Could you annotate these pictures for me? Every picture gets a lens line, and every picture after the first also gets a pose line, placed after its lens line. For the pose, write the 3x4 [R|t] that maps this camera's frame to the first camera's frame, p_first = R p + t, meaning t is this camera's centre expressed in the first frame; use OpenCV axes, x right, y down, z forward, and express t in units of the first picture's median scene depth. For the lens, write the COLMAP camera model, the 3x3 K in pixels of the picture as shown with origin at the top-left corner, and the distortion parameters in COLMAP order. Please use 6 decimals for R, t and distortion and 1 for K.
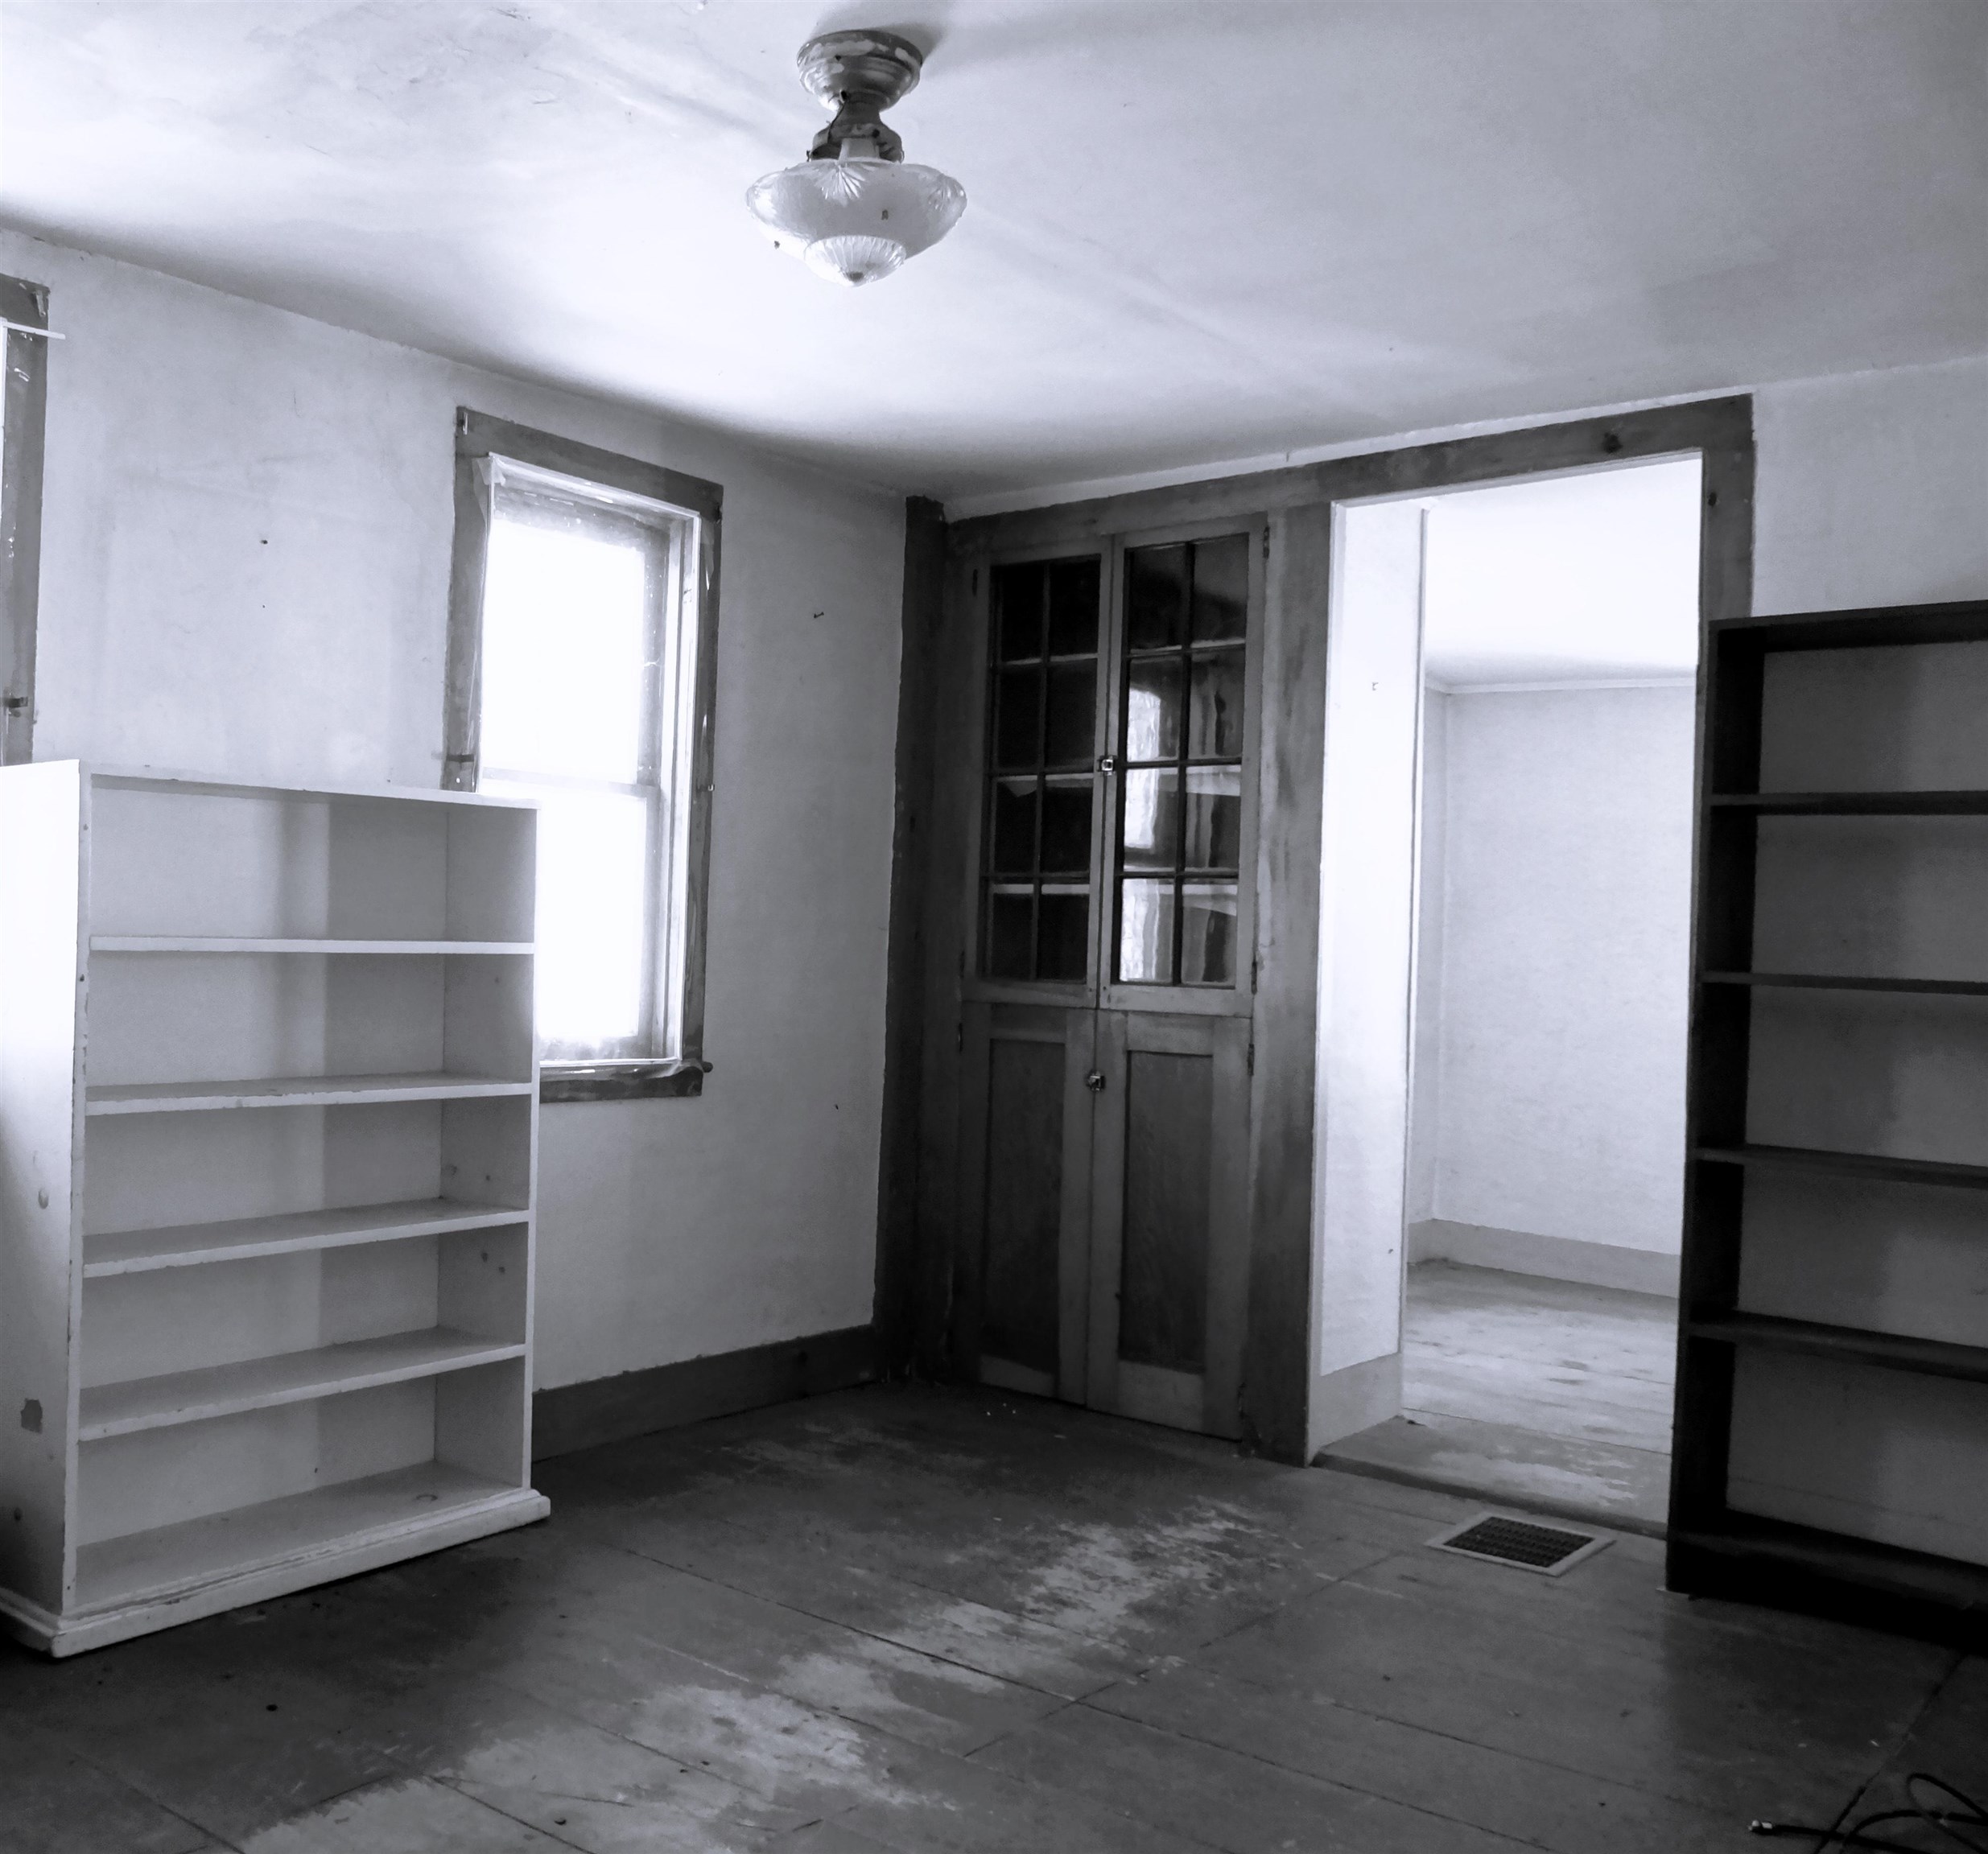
lens RADIAL K [[2336.5, 0, 993.4], [0, 2336.5, 933.4], [0, 0, 1]] dist [0.046040, 0.000000]
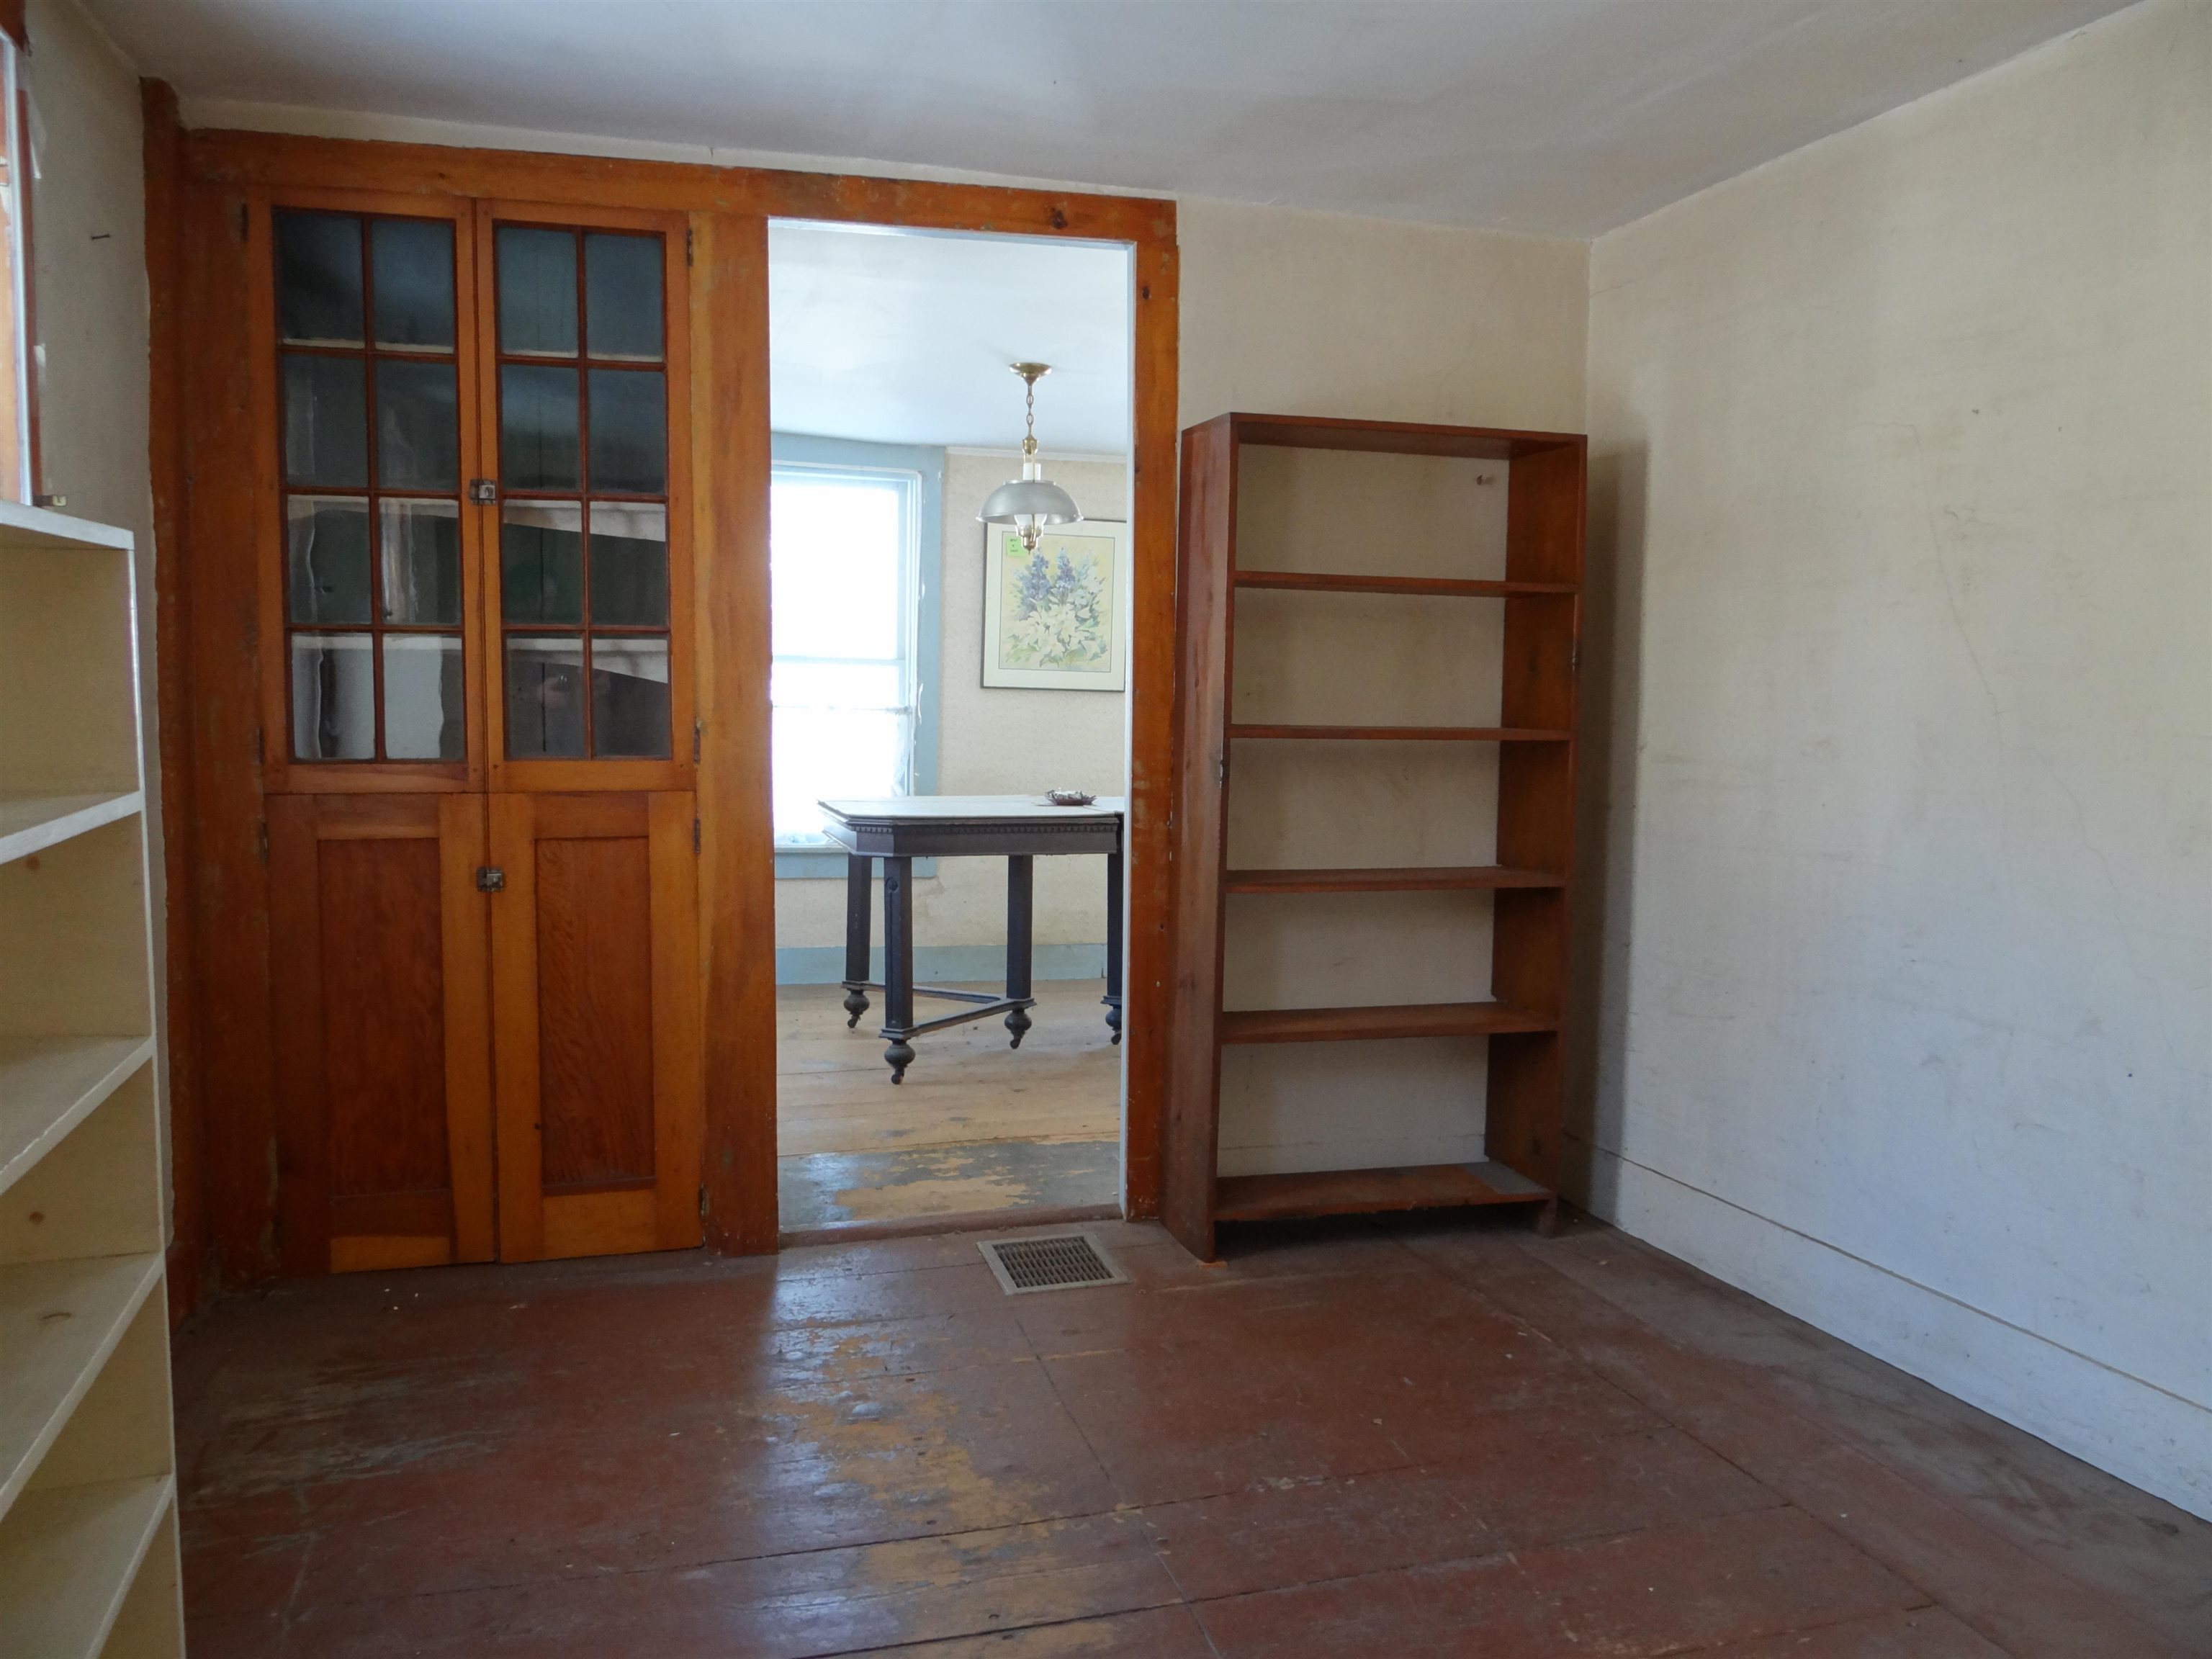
lens RADIAL K [[1752.4, 0, 1110.7], [0, 1752.4, 823.7], [0, 0, 1]] dist [-0.002336, -0.003835]
pose [[0.526694, -0.103726, 0.843703, -0.376553], [-0.006163, 0.992035, 0.125810, -0.037260], [-0.850033, -0.071463, 0.521860, 0.513063]]
